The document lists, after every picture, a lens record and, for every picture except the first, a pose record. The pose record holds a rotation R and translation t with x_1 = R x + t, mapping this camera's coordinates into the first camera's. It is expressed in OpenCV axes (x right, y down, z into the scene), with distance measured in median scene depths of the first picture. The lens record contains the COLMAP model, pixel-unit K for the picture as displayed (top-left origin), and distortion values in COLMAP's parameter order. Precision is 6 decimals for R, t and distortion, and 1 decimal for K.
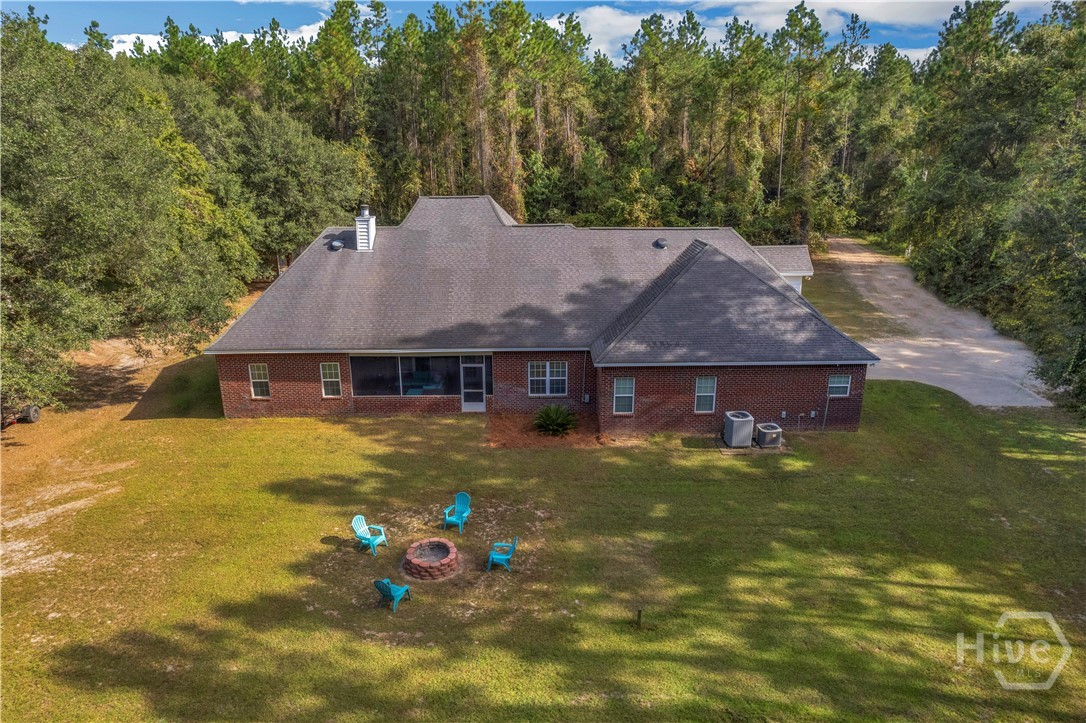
lens RADIAL K [[666.8, 0, 558.1], [0, 666.8, 362.8], [0, 0, 1]] dist [-0.067558, 0.041231]
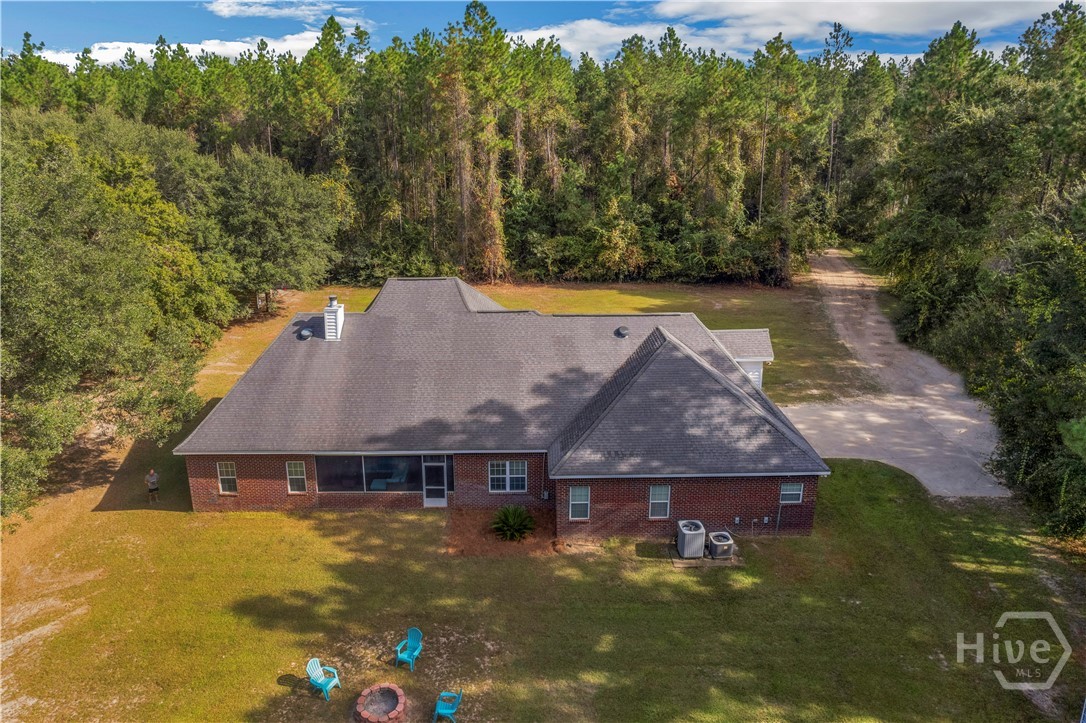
lens RADIAL K [[690.1, 0, 547.9], [0, 690.1, 280.6], [0, 0, 1]] dist [-0.067889, 0.036777]
pose [[0.999943, 0.004073, -0.009823, 0.054679], [-0.004580, 0.998629, -0.052140, -0.219598], [0.009597, 0.052182, 0.998591, -0.066410]]
